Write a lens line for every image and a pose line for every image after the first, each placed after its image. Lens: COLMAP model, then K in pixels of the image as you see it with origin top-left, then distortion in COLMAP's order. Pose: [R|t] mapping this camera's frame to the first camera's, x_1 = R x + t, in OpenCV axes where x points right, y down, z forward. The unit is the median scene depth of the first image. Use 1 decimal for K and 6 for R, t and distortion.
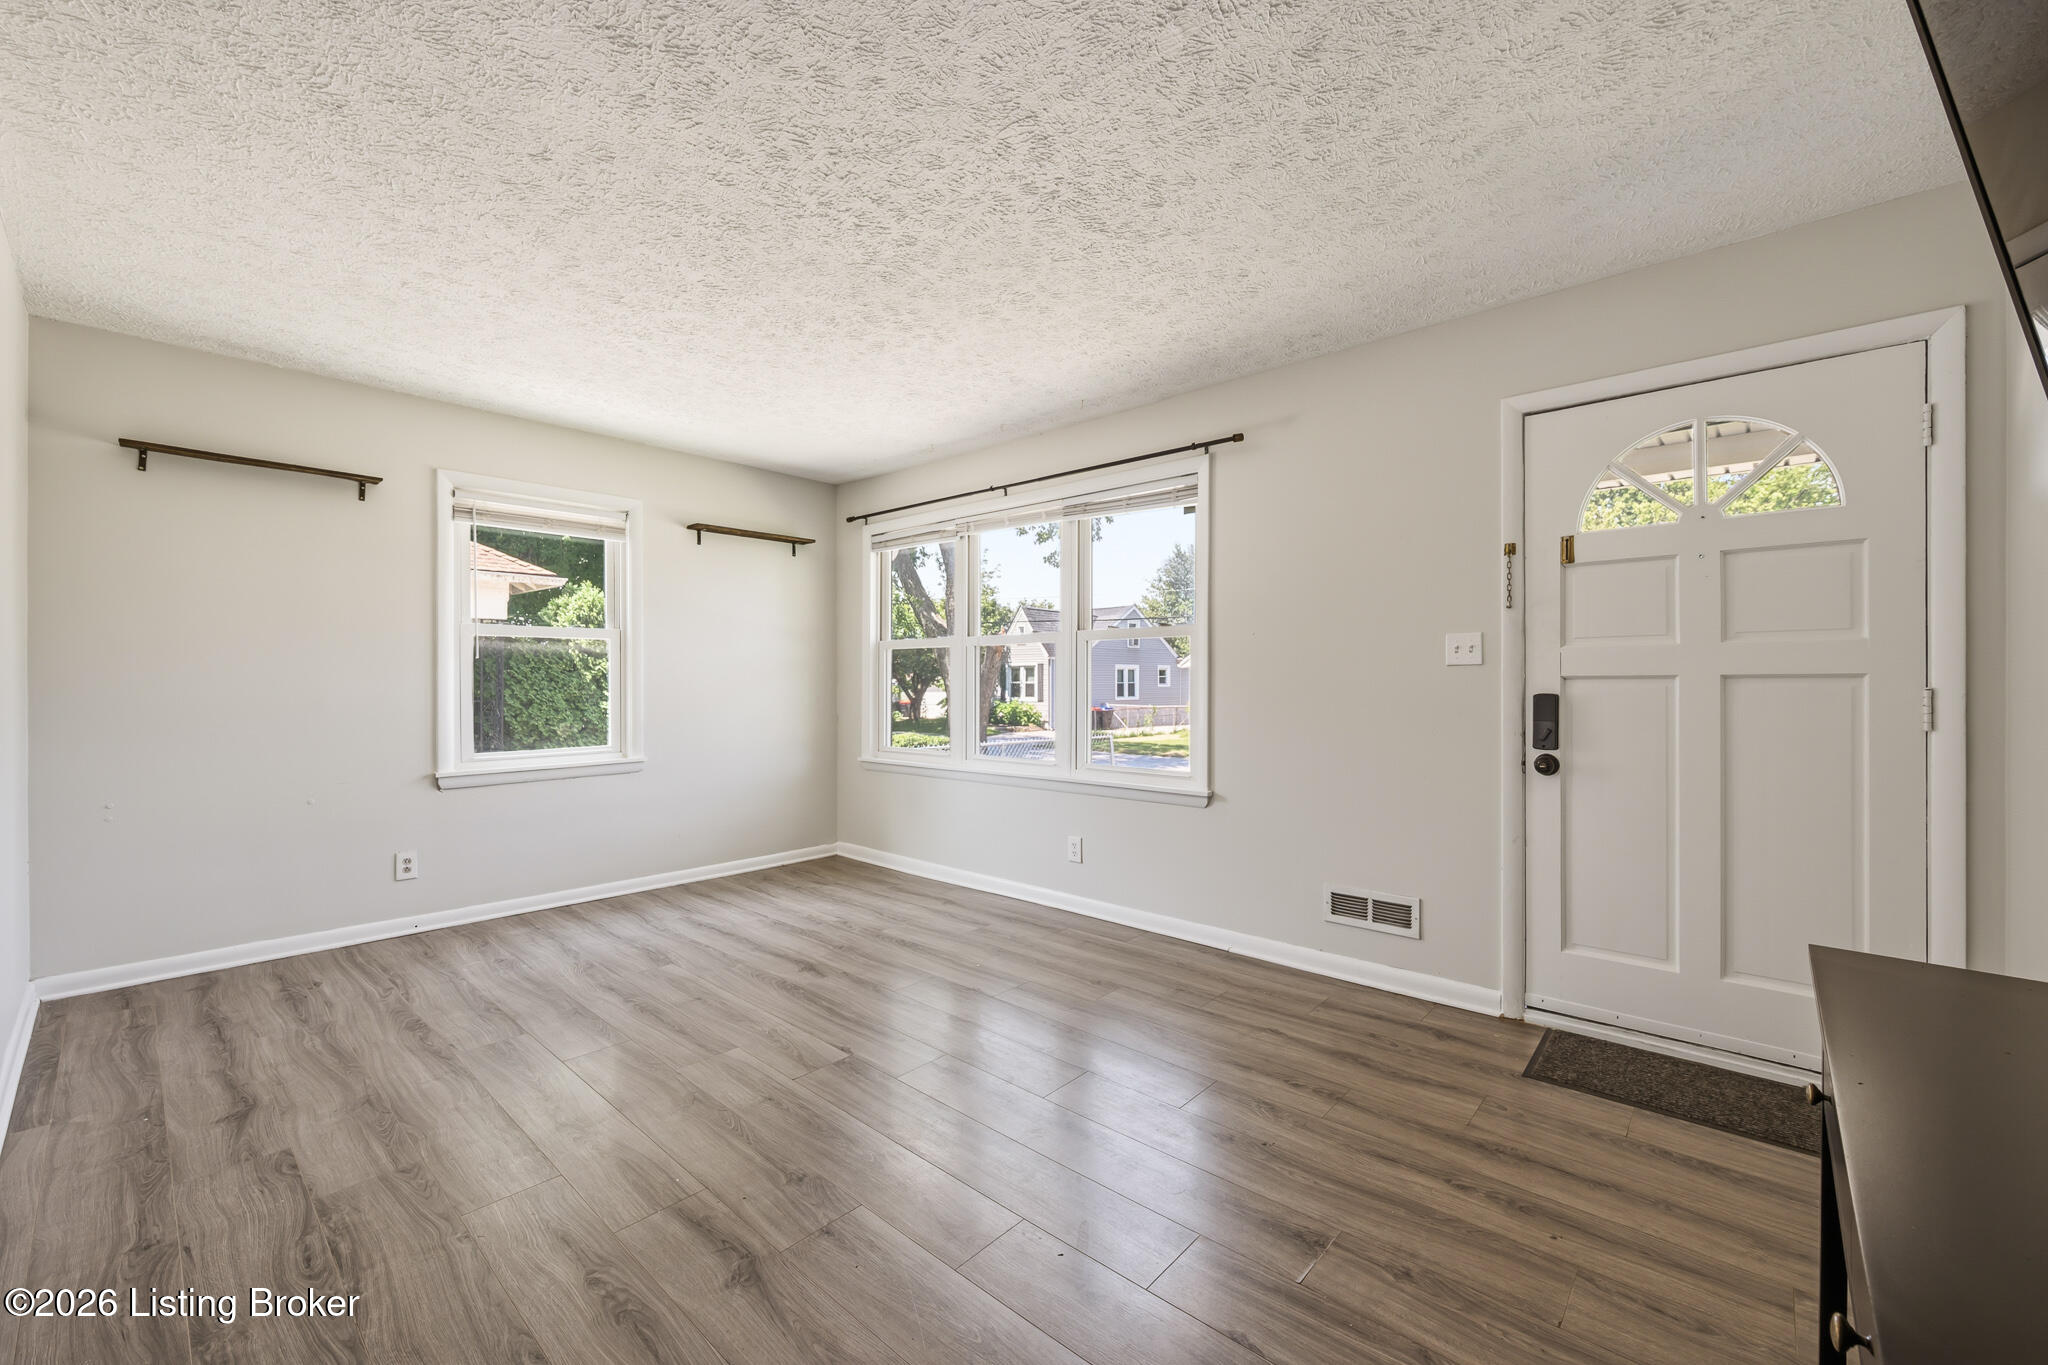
lens RADIAL K [[826.4, 0, 1024.0], [0, 826.4, 682.5], [0, 0, 1]] dist [-0.000166, -0.000200]
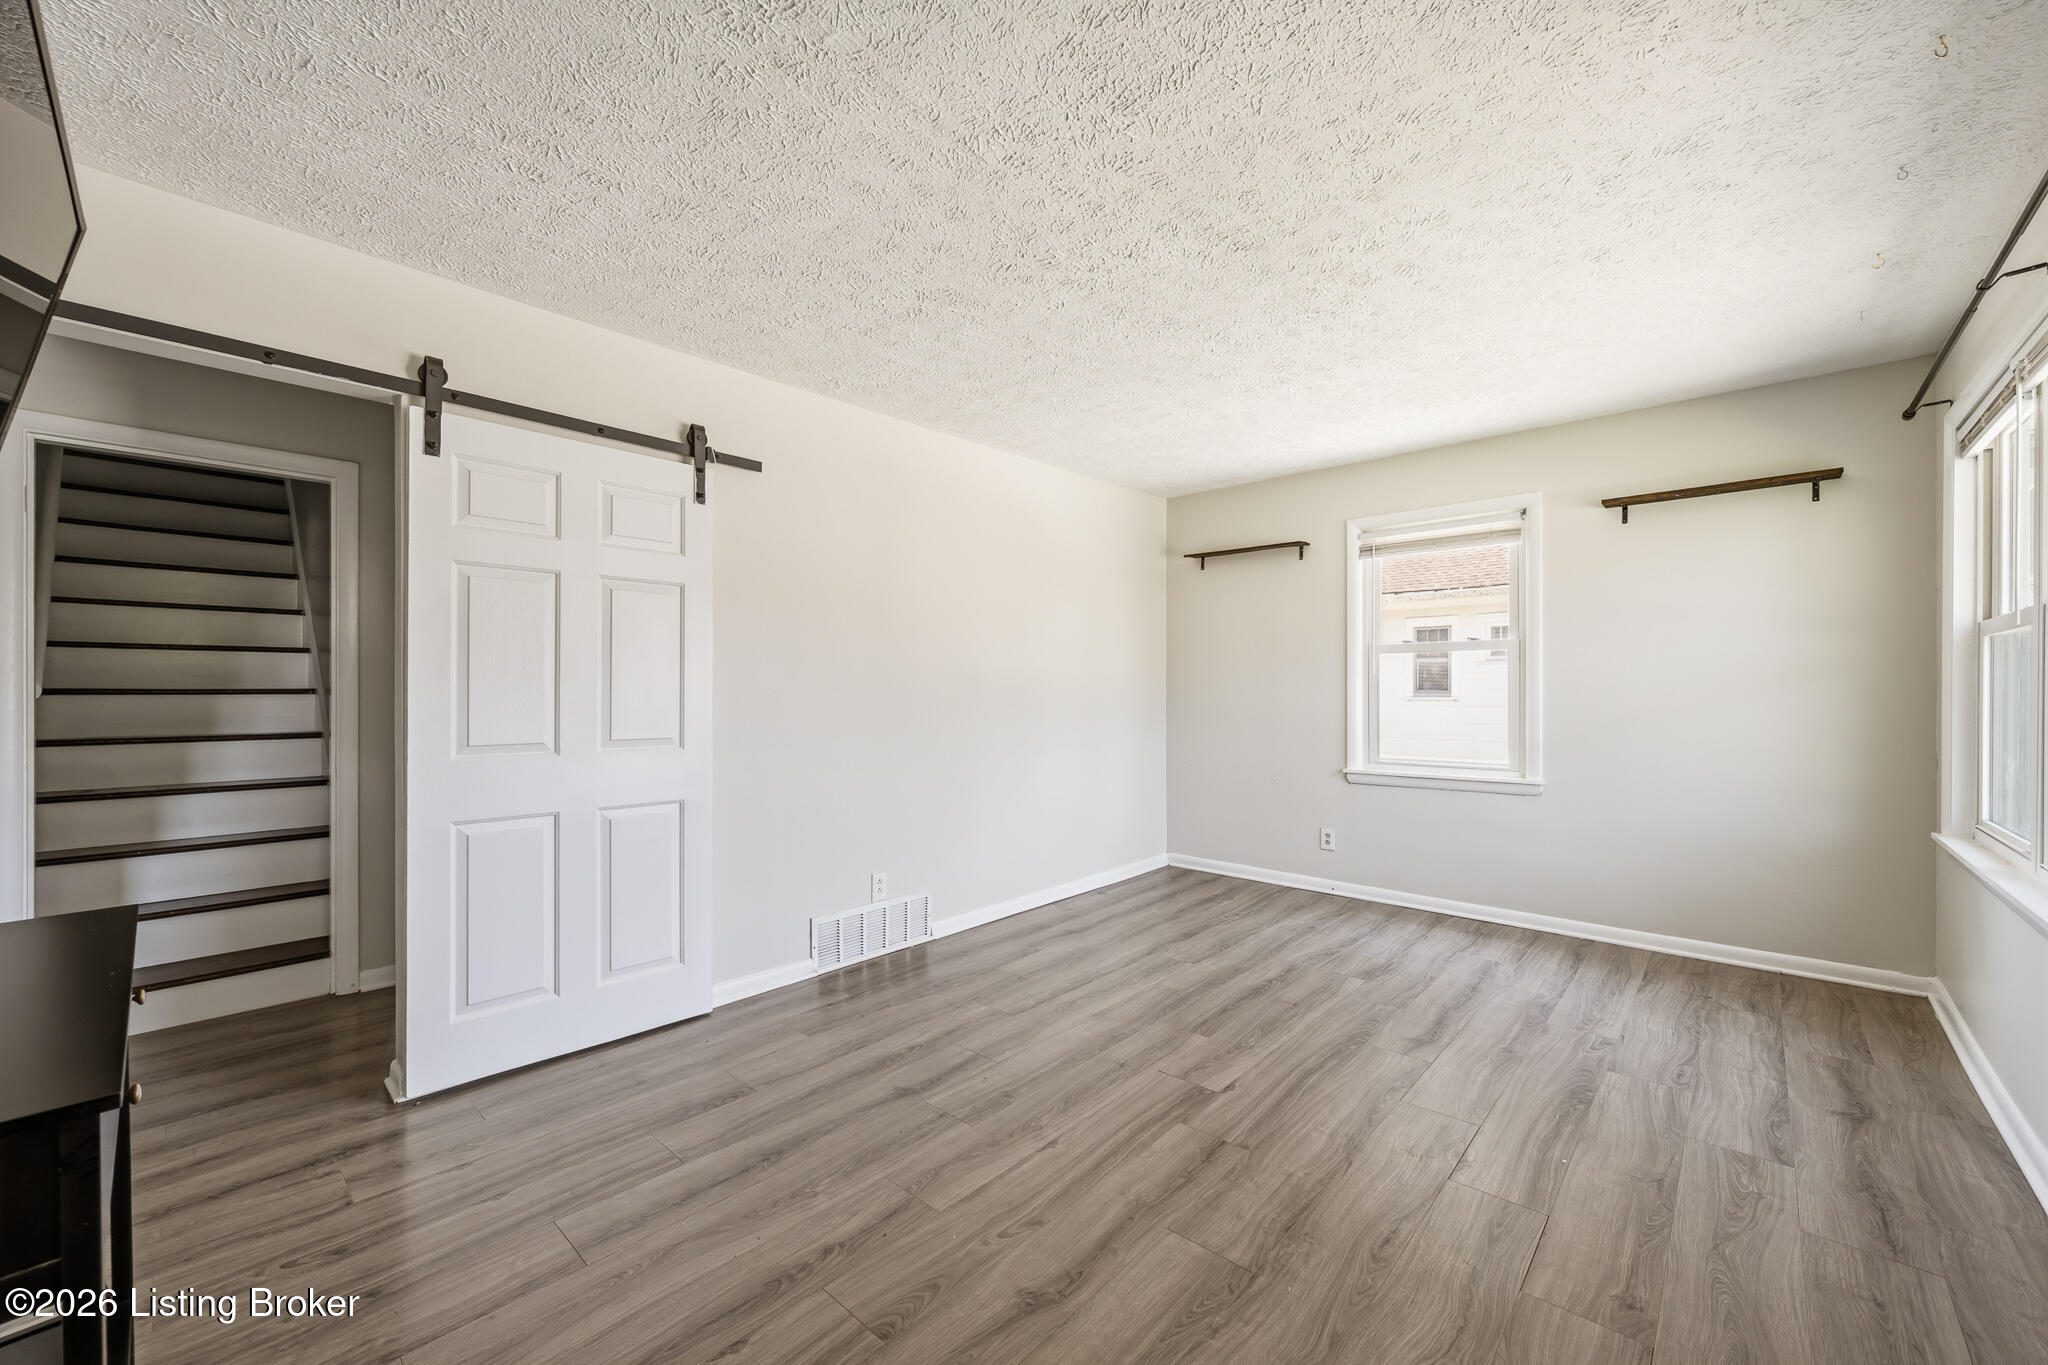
lens RADIAL K [[802.8, 0, 1024.0], [0, 802.8, 682.5], [0, 0, 1]] dist [-0.002065, -0.000088]
pose [[-0.015684, -0.012252, -0.999802, 0.530857], [-0.005307, 0.999912, -0.012171, -0.001405], [0.999863, 0.005115, -0.015748, 0.591599]]
